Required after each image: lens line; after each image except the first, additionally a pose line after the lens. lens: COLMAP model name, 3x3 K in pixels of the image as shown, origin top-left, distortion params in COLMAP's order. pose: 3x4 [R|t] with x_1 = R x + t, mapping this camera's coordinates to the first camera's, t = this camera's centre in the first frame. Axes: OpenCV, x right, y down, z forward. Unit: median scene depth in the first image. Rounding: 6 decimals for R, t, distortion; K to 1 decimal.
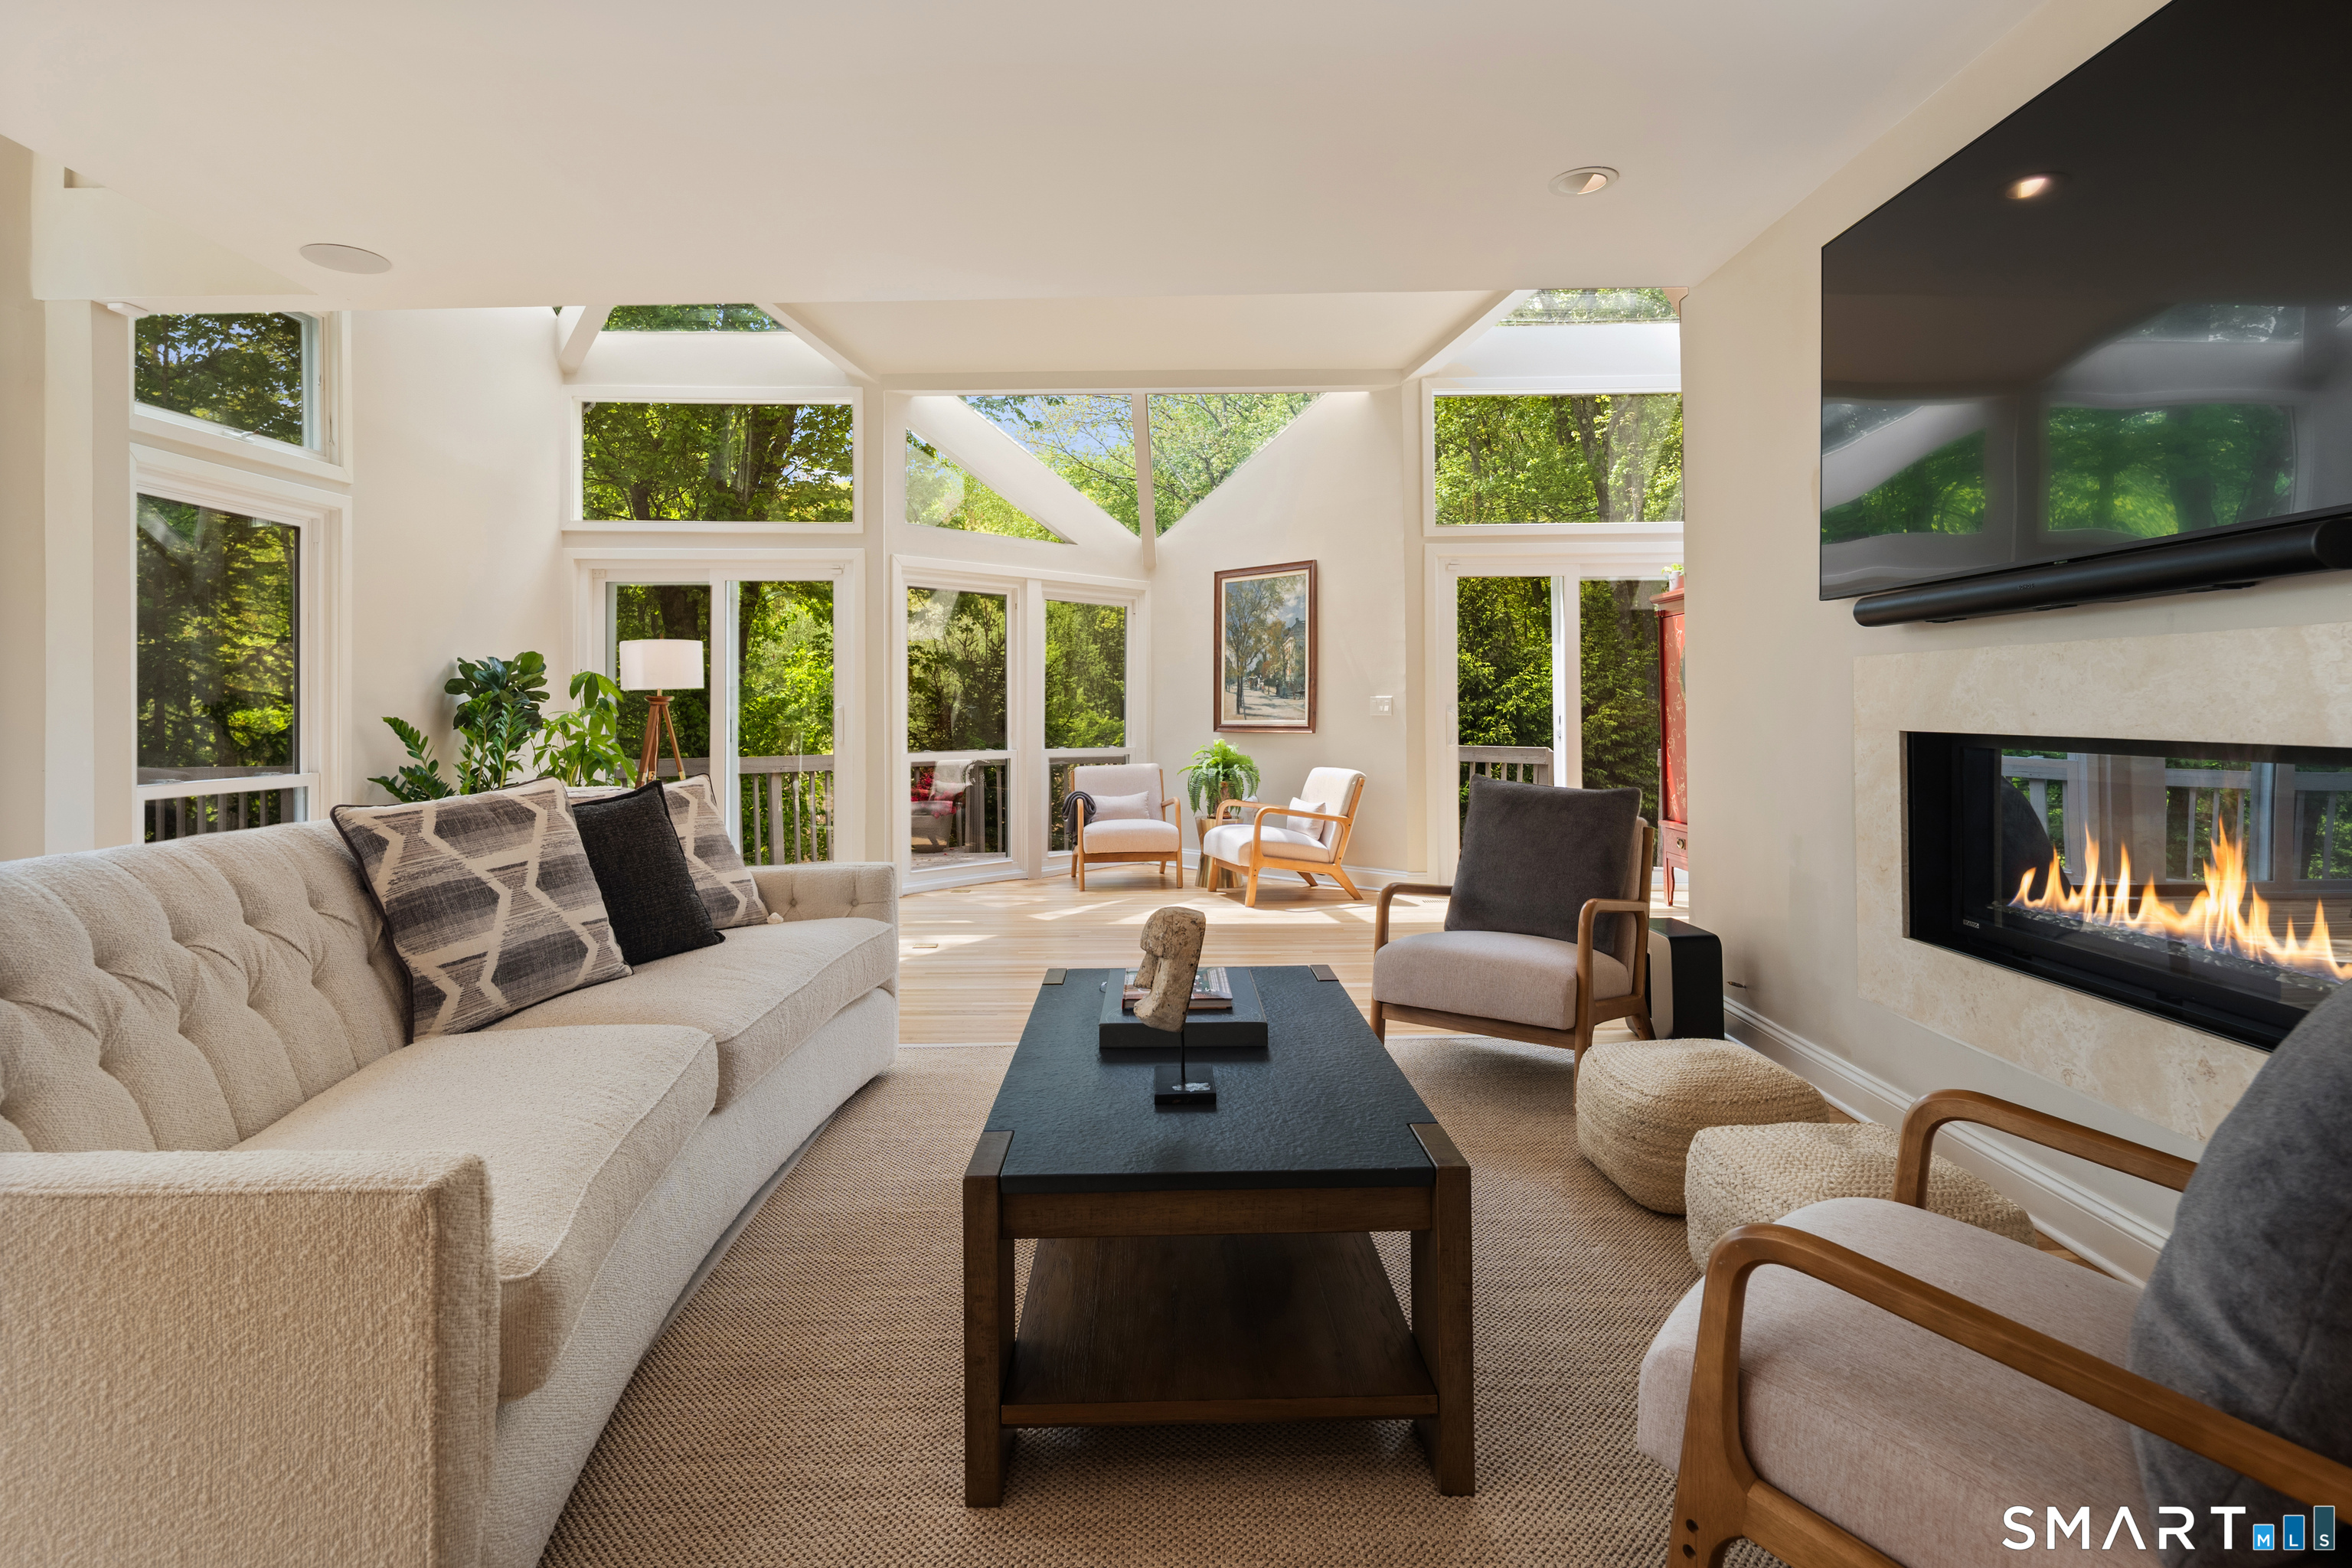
lens RADIAL K [[1168.6, 0, 1203.1], [0, 1168.6, 695.4], [0, 0, 1]] dist [0.005111, -0.004894]
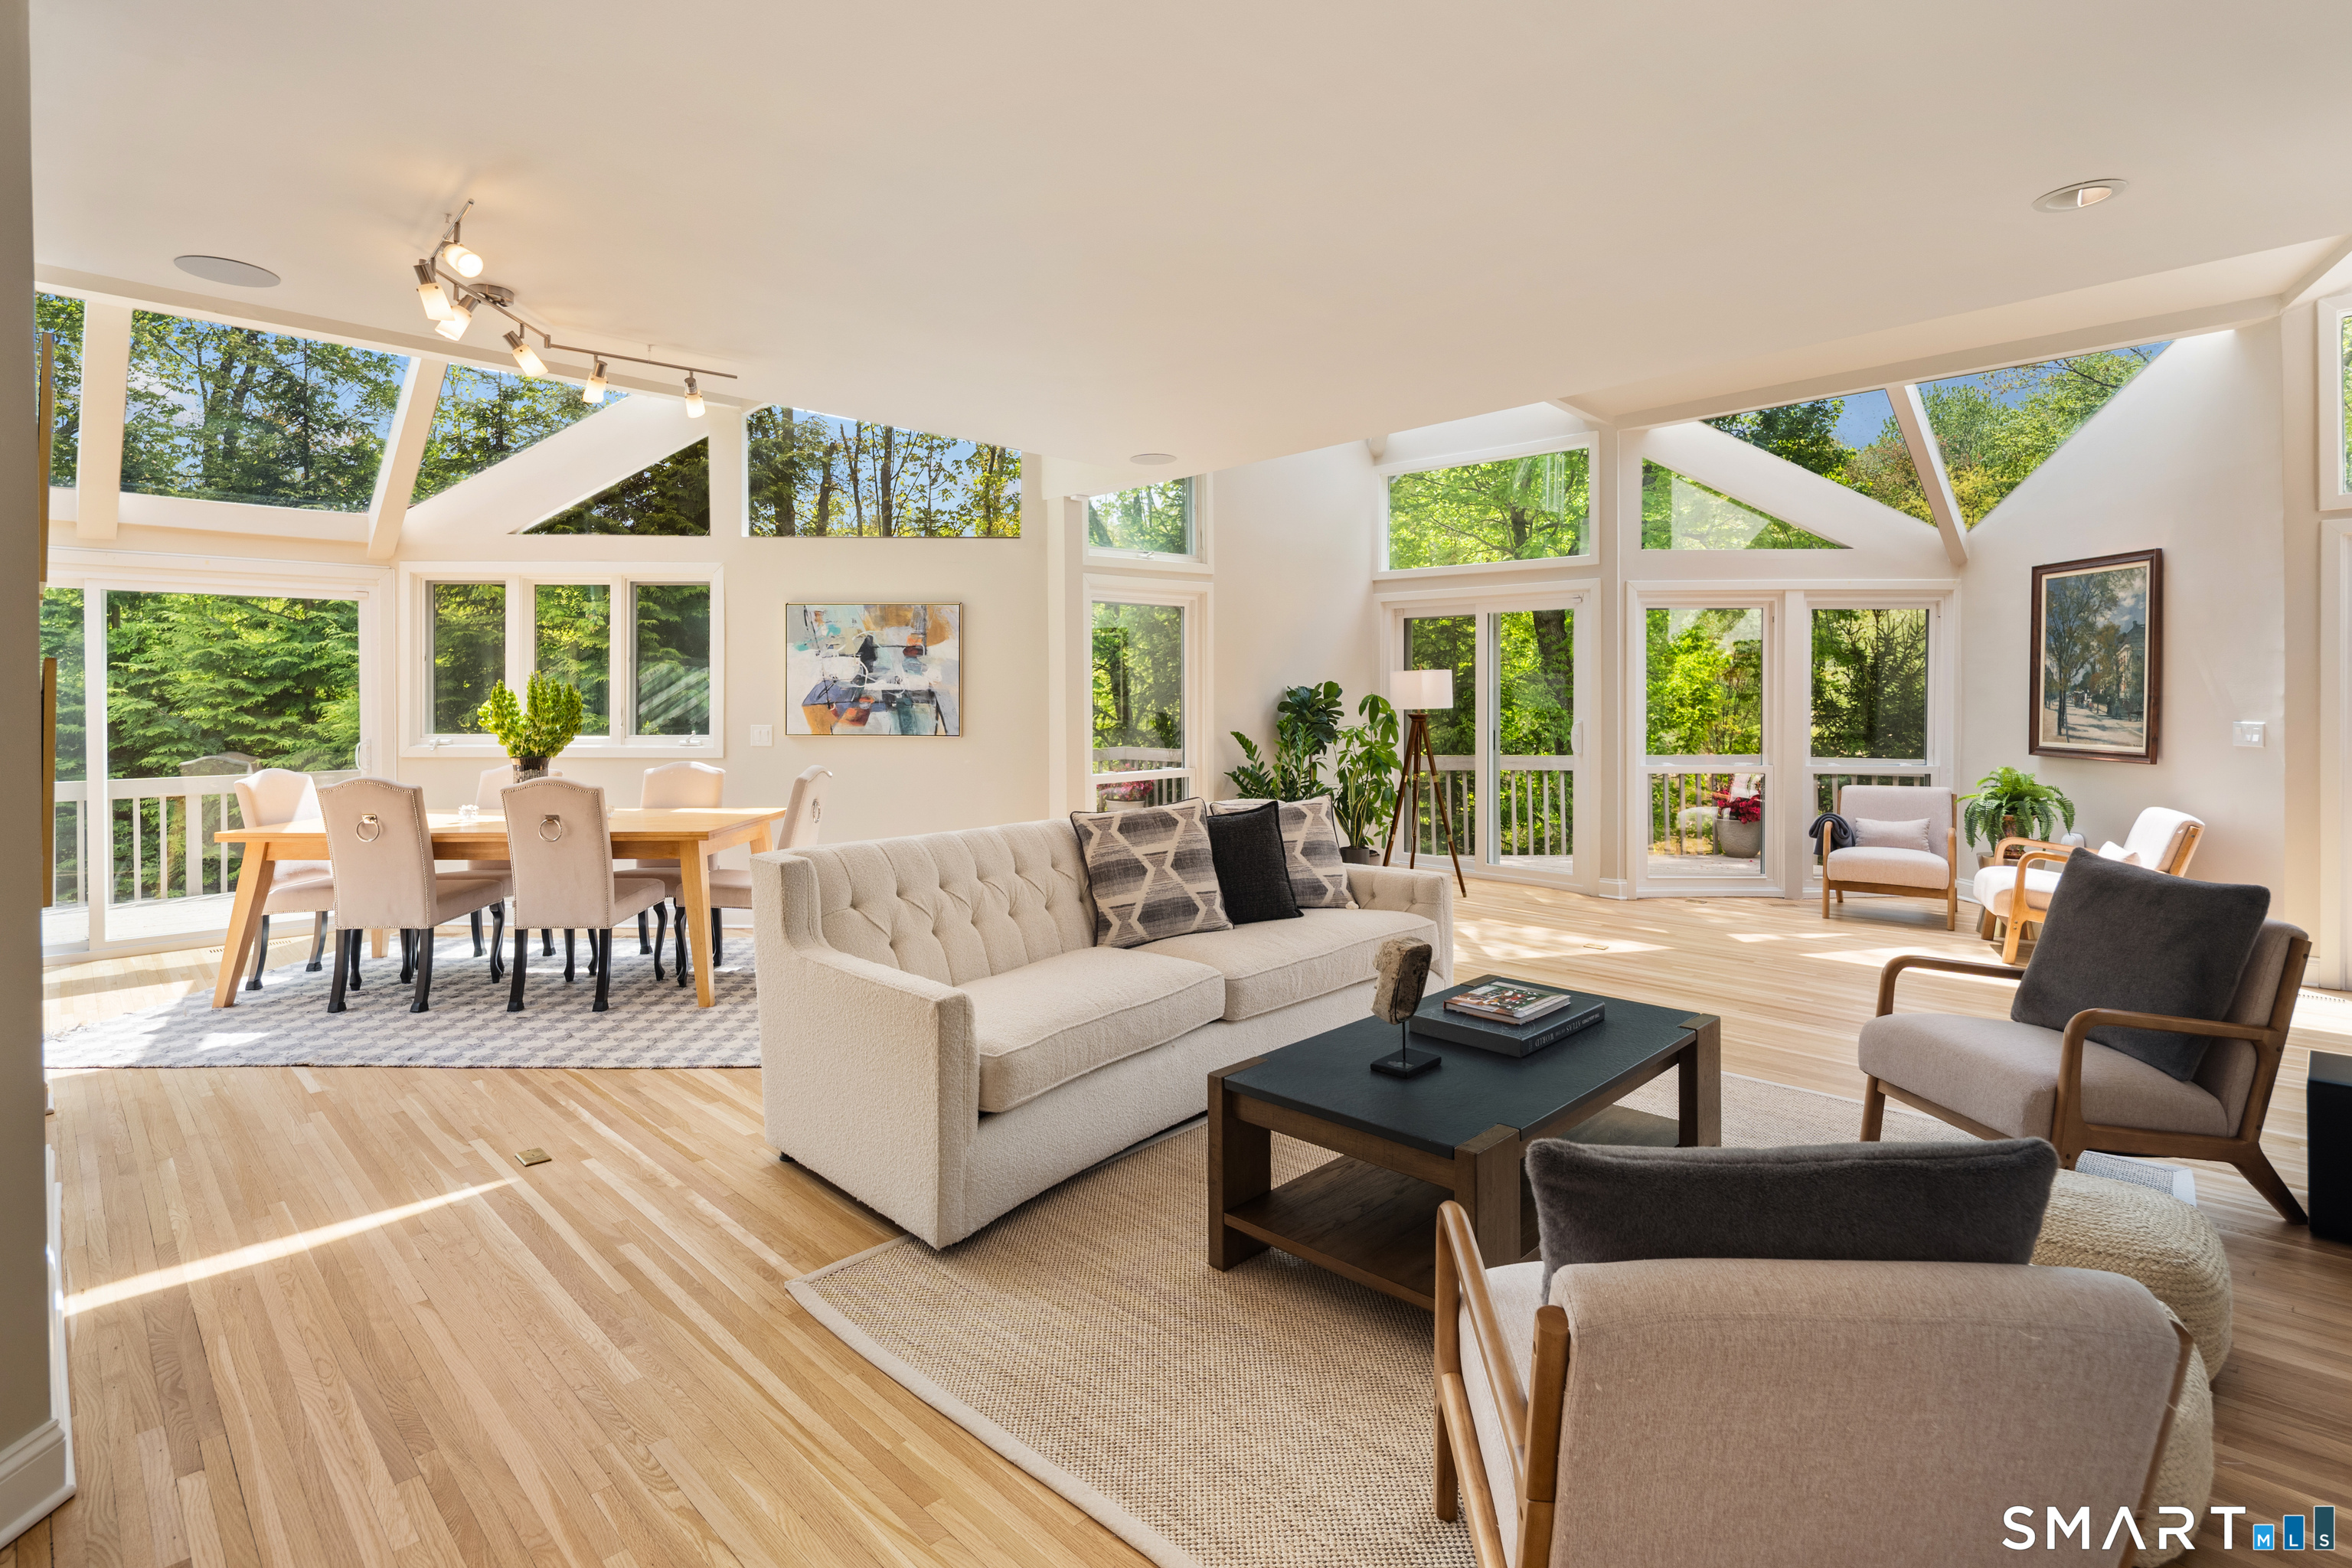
lens RADIAL K [[1168.6, 0, 1184.9], [0, 1168.6, 689.7], [0, 0, 1]] dist [0.005111, -0.004894]
pose [[0.700311, 0.003053, -0.713832, 0.276780], [0.008591, 0.999882, 0.012704, -0.047871], [0.713786, -0.015029, 0.700202, -0.059945]]
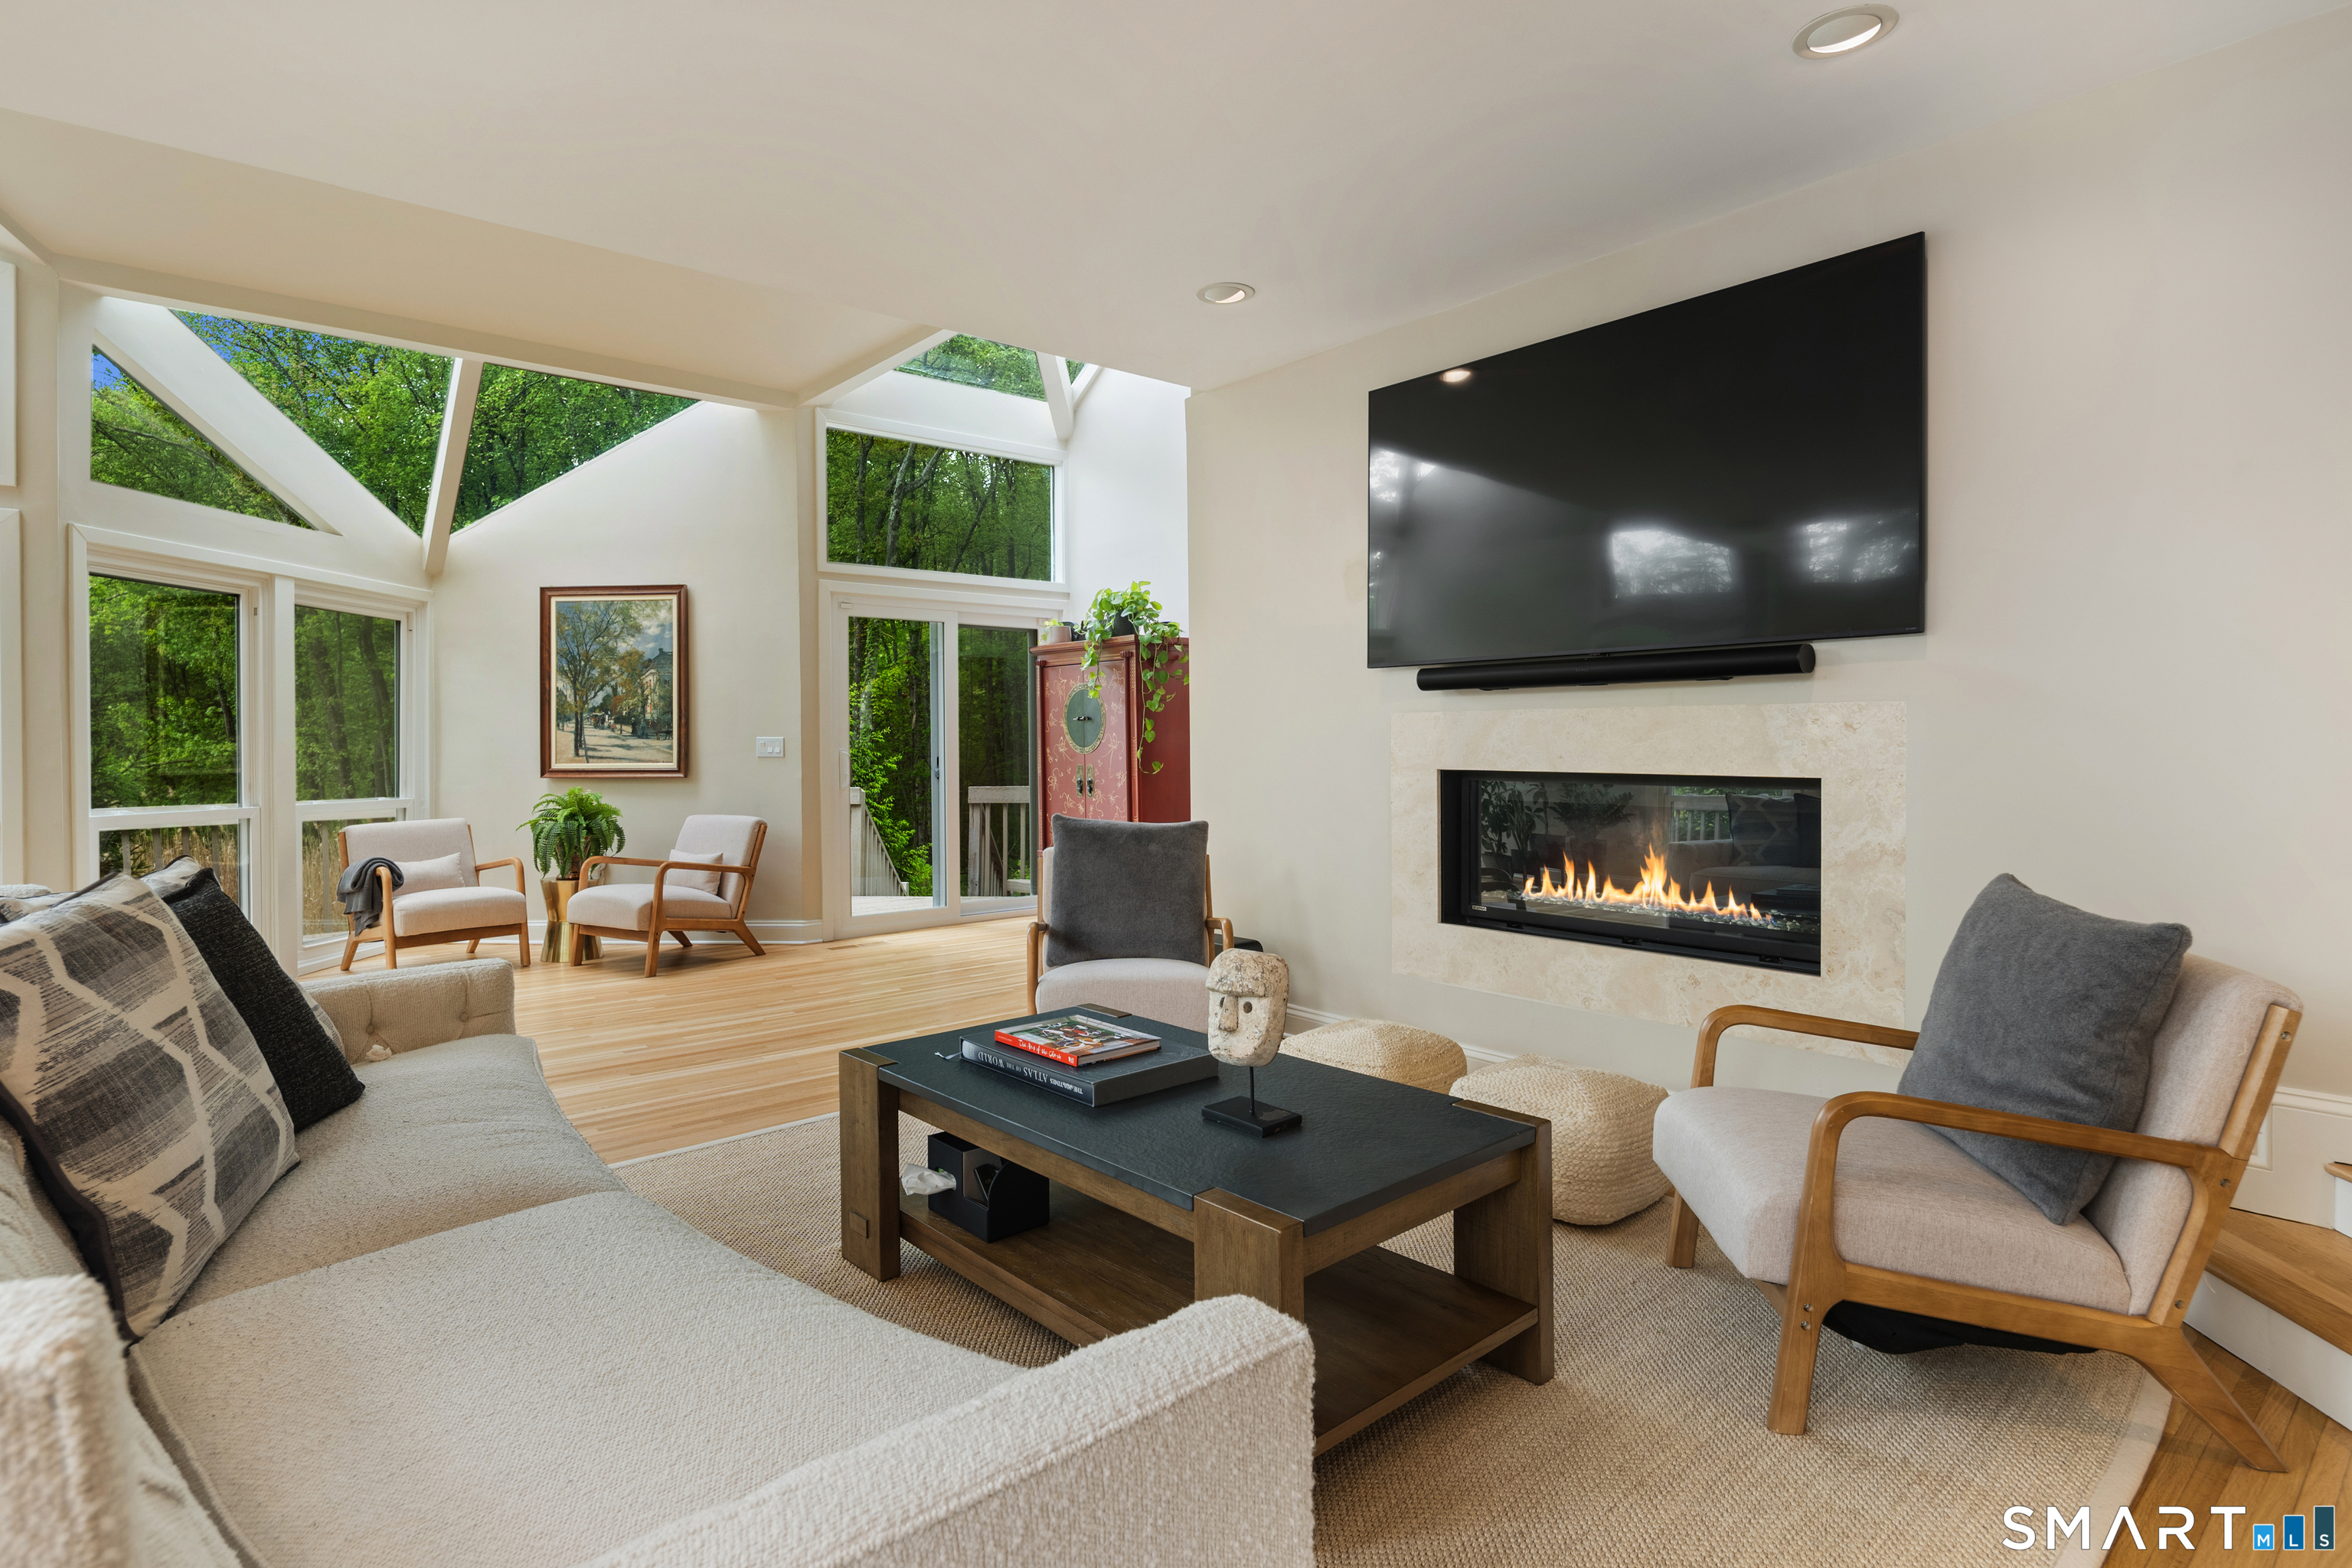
lens RADIAL K [[1168.6, 0, 1180.0], [0, 1168.6, 756.0], [0, 0, 1]] dist [0.005111, -0.004894]
pose [[0.770916, -0.004640, 0.636919, -0.254693], [-0.007824, 0.999829, 0.016754, -0.002984], [-0.636888, -0.017899, 0.770748, 0.082137]]
